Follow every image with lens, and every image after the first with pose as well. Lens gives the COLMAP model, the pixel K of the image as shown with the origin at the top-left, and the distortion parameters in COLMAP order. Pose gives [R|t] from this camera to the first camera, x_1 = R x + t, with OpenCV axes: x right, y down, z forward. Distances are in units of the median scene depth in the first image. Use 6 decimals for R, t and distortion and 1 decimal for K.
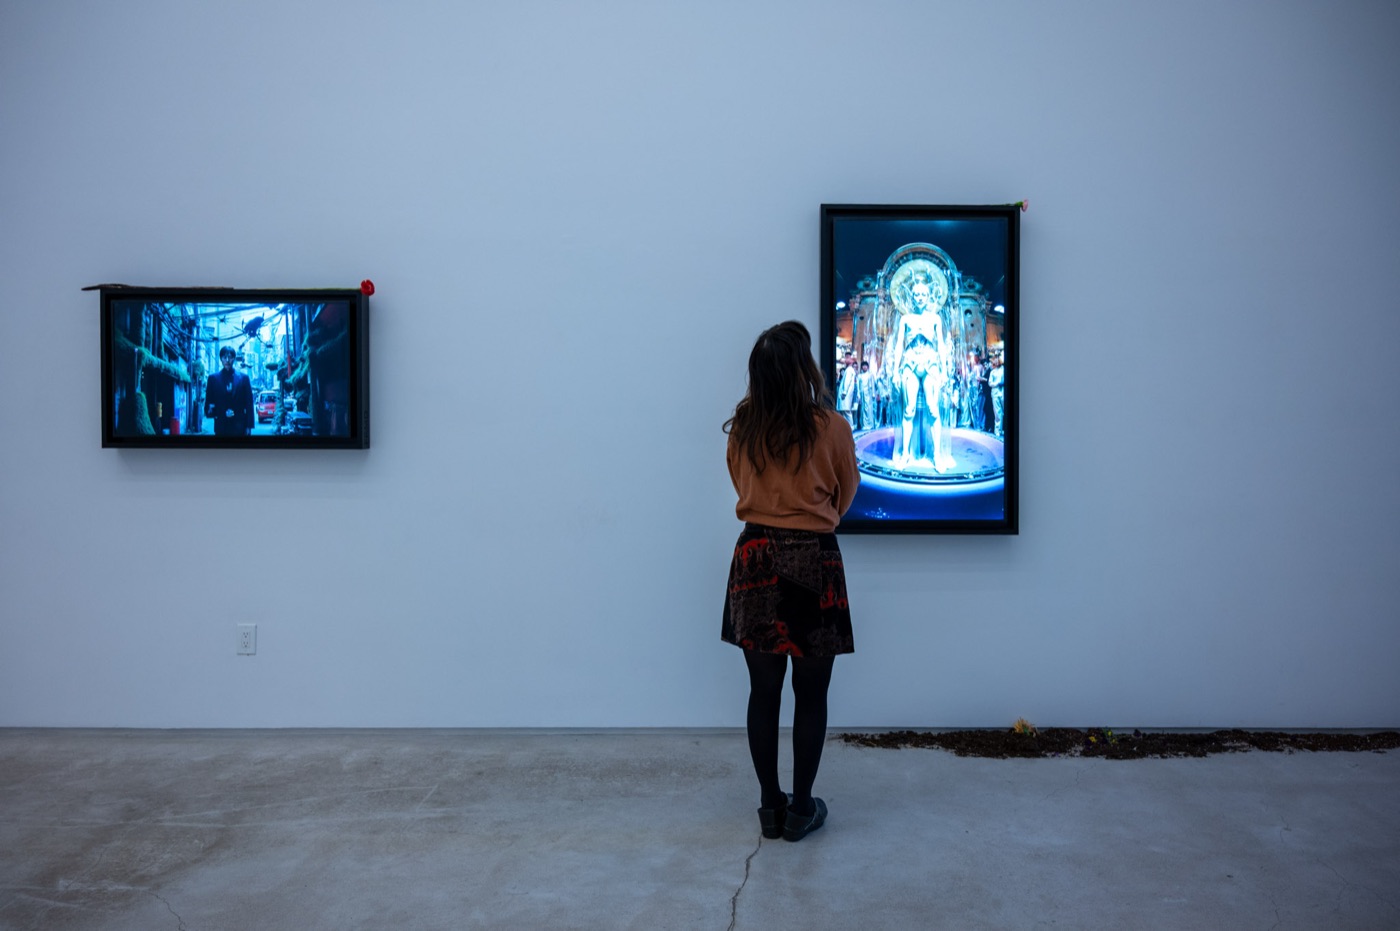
lens RADIAL K [[950.6, 0, 772.4], [0, 950.6, 434.2], [0, 0, 1]] dist [-0.007430, 0.000801]
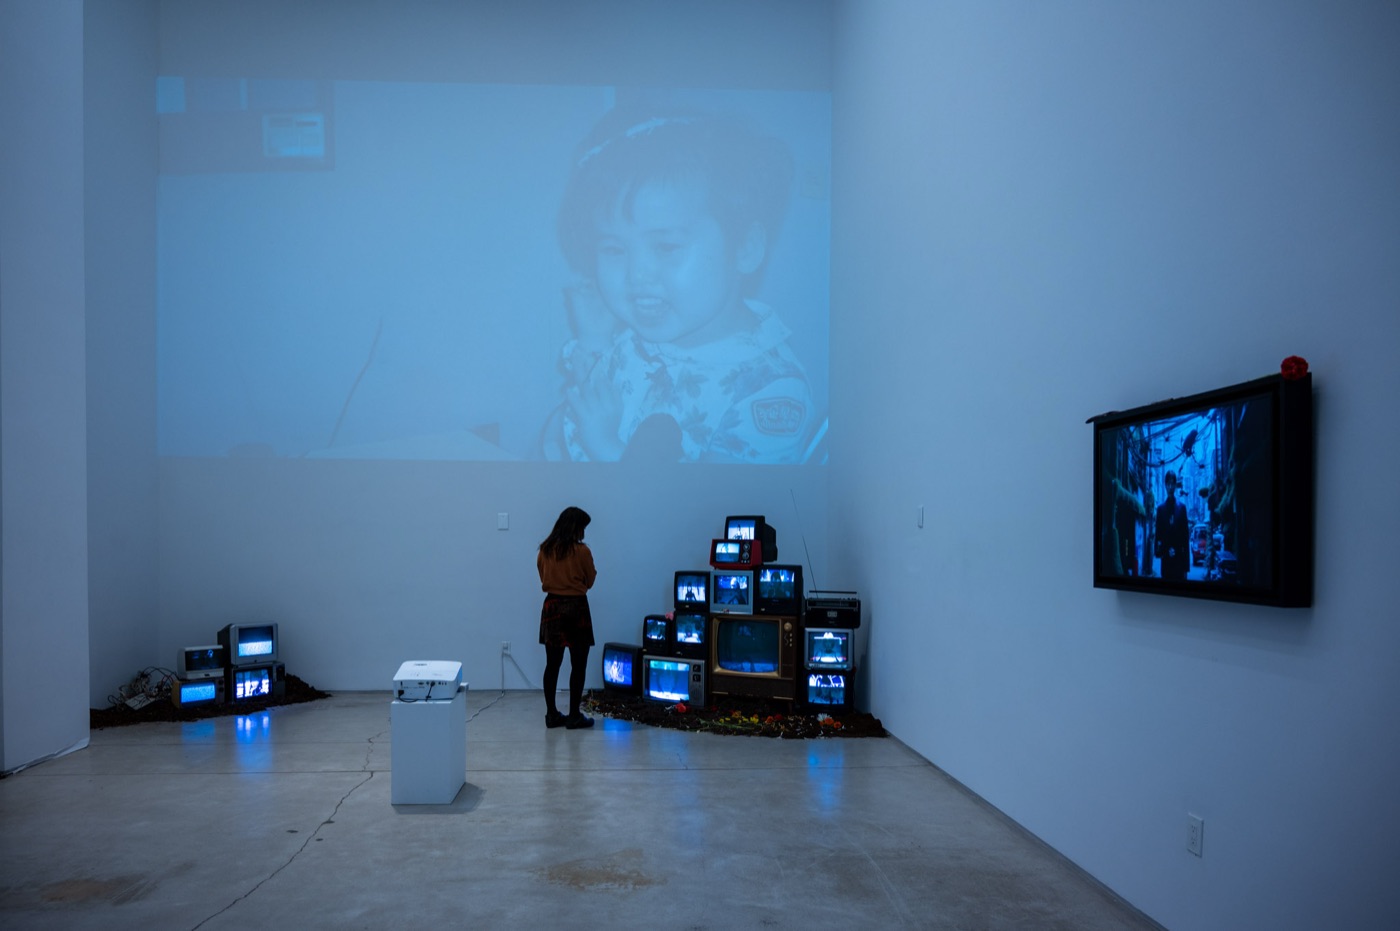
lens RADIAL K [[963.8, 0, 694.5], [0, 963.8, 560.8], [0, 0, 1]] dist [-0.010522, 0.000128]
pose [[0.064803, 0.020011, -0.997697, 0.223373], [-0.017352, 0.999670, 0.018924, -0.022883], [0.997747, 0.016086, 0.065128, 0.526705]]
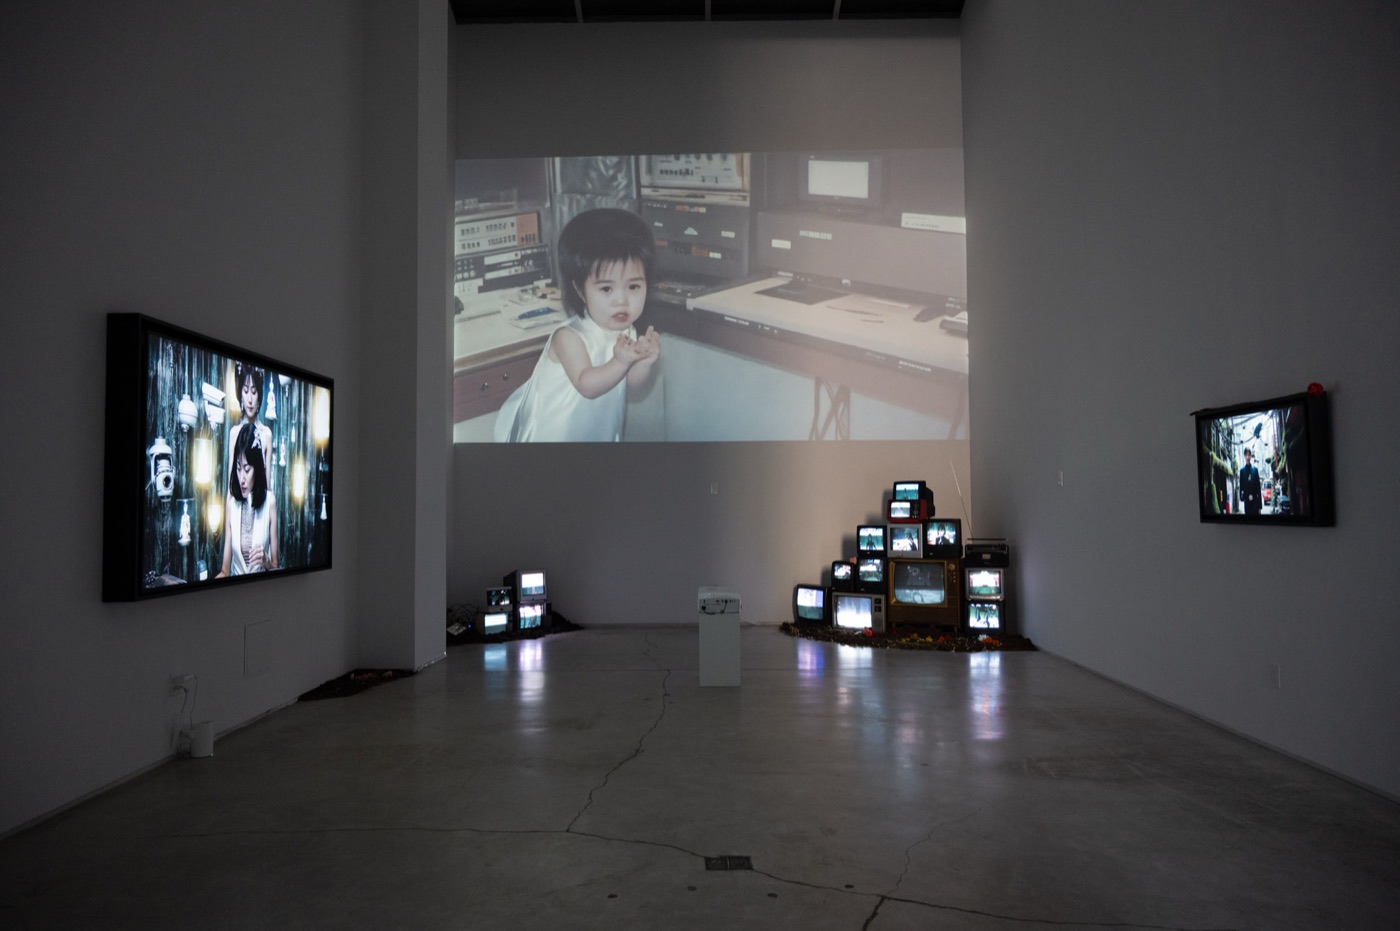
lens RADIAL K [[942.9, 0, 716.2], [0, 942.9, 462.4], [0, 0, 1]] dist [-0.008701, 0.000765]
pose [[-0.005156, -0.050567, -0.998707, 0.723667], [-0.001644, 0.998720, -0.050559, -0.003602], [0.999985, 0.001381, -0.005233, 0.260861]]
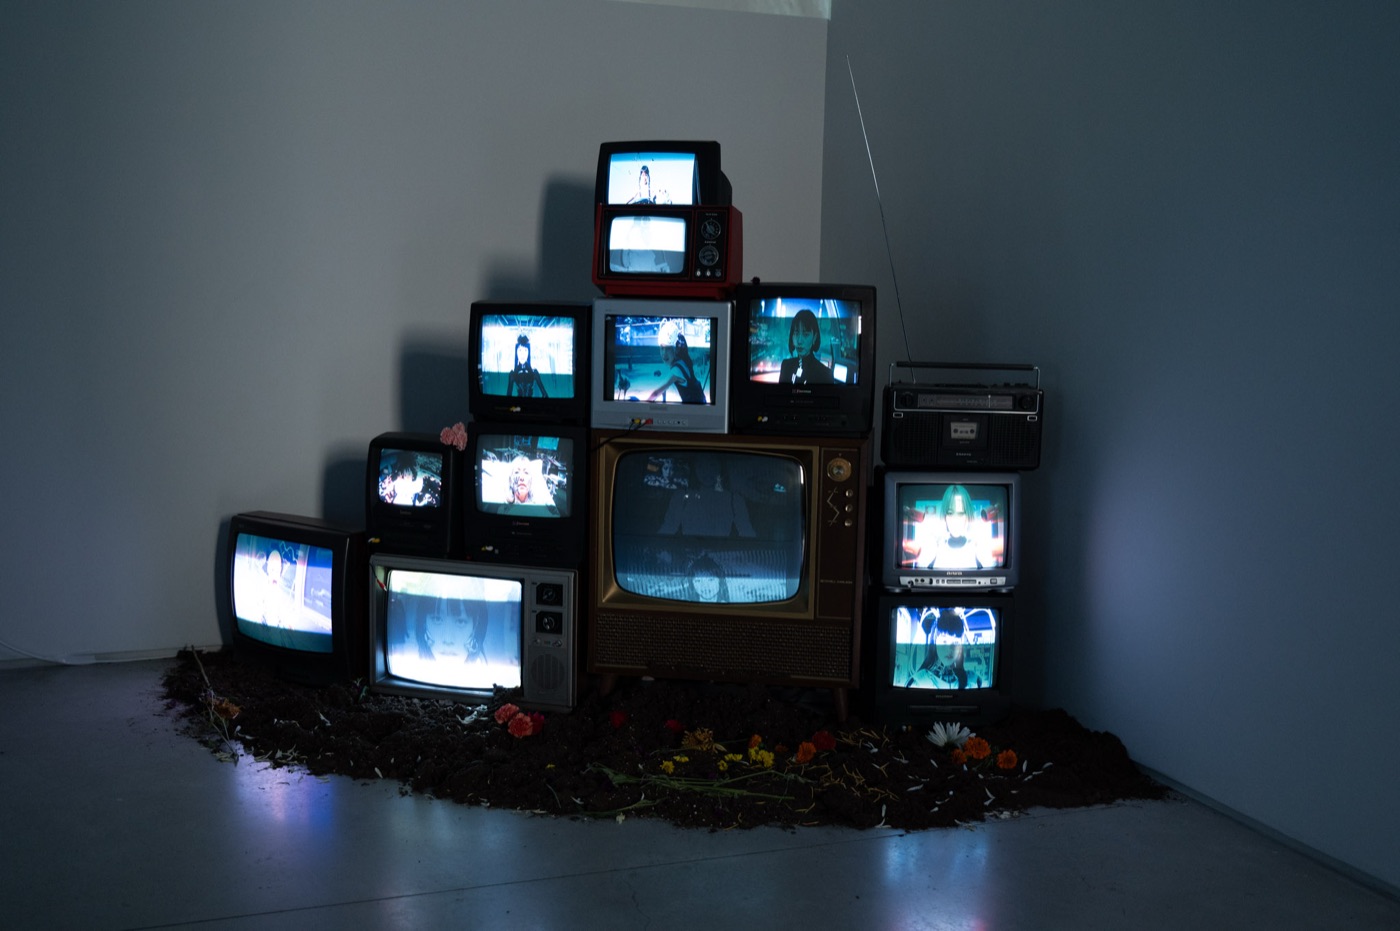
lens RADIAL K [[1627.0, 0, 700.0], [0, 1627.0, 465.5], [0, 0, 1]] dist [-0.008682, 0.000143]
pose [[0.343141, 0.126861, -0.930677, -0.655573], [-0.028193, 0.991782, 0.124796, 0.003685], [0.938861, -0.016584, 0.343898, 0.382249]]
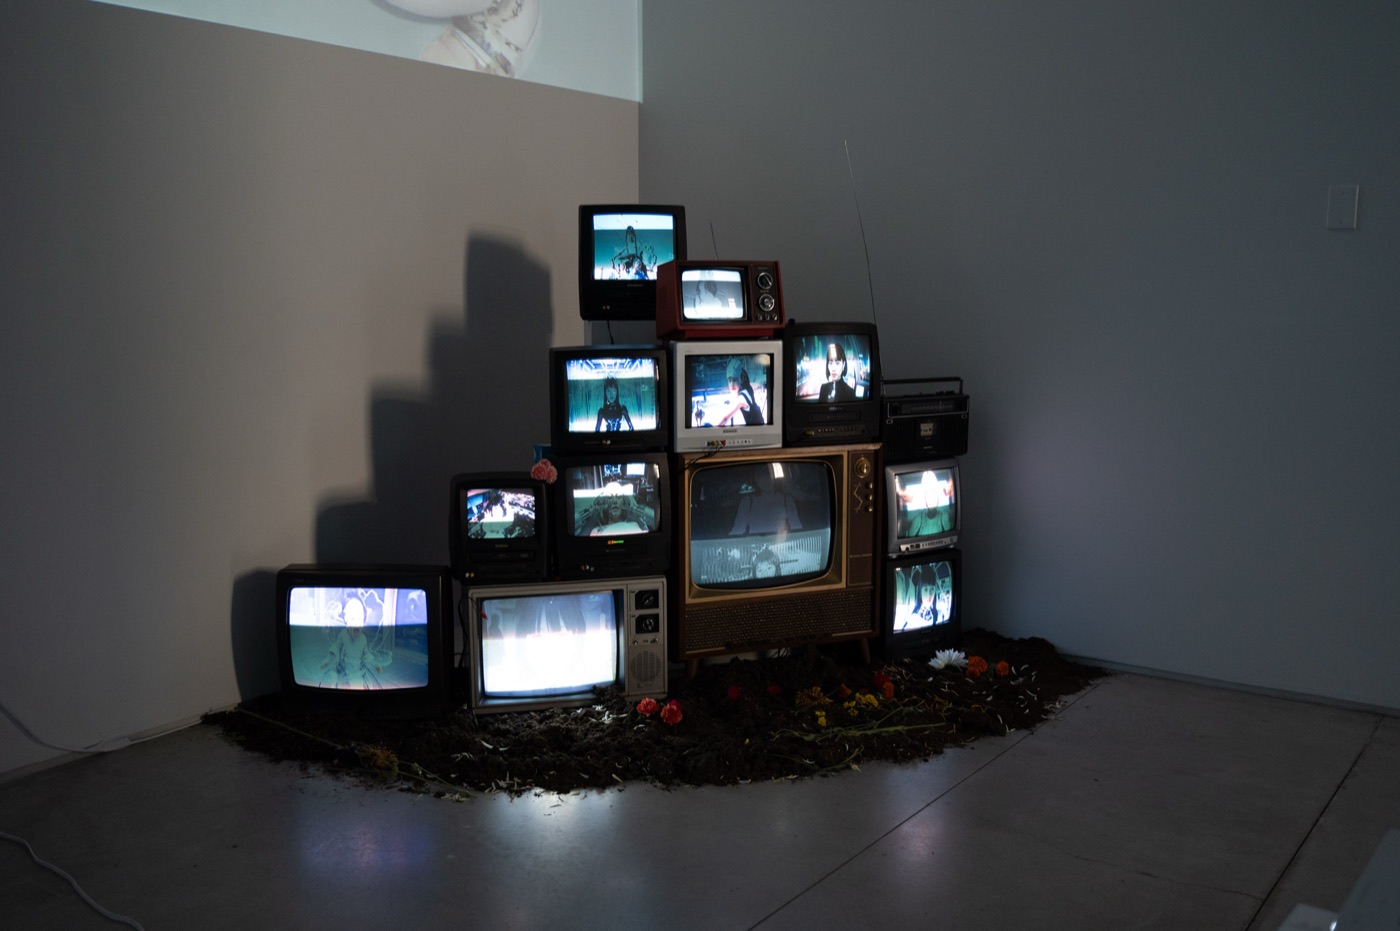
lens RADIAL K [[1325.7, 0, 700.0], [0, 1325.7, 465.5], [0, 0, 1]] dist [-0.014221, -0.003096]
pose [[0.794248, 0.079009, -0.602435, -1.050388], [-0.002566, 0.991937, 0.126708, -0.004614], [0.607589, -0.099092, 0.788046, -0.110889]]
